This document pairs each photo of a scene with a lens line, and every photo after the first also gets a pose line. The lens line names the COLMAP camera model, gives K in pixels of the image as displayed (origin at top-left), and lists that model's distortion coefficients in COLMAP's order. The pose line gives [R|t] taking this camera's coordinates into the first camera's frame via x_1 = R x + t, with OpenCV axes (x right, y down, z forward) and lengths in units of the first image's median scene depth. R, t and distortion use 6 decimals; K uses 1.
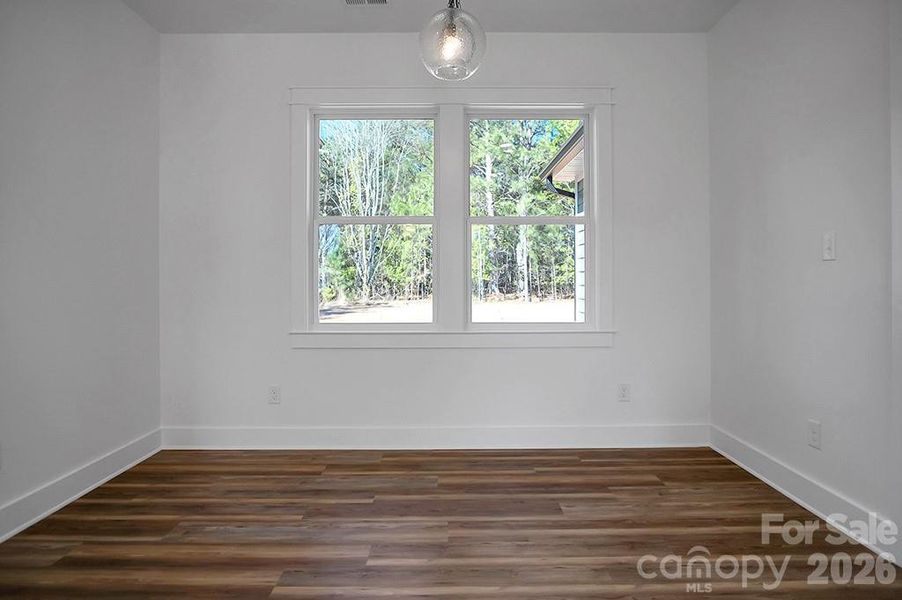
lens RADIAL K [[500.6, 0, 453.8], [0, 500.6, 286.9], [0, 0, 1]] dist [-0.016575, 0.001425]
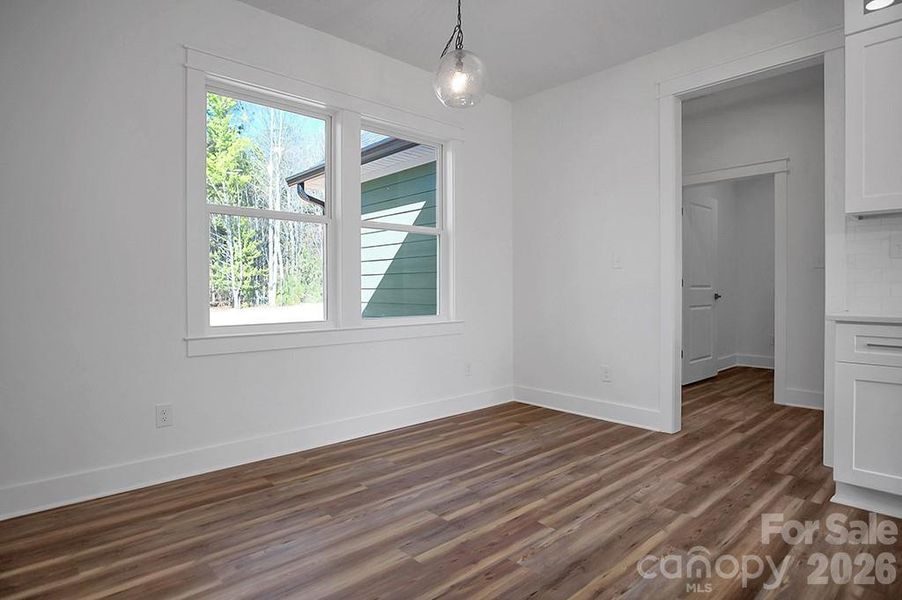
lens RADIAL K [[500.6, 0, 453.8], [0, 500.6, 286.9], [0, 0, 1]] dist [-0.016575, 0.001425]
pose [[0.730476, 0.009700, 0.682870, -0.705898], [0.004265, 0.999815, -0.018764, 0.034209], [-0.682925, 0.016618, 0.730299, 0.111207]]
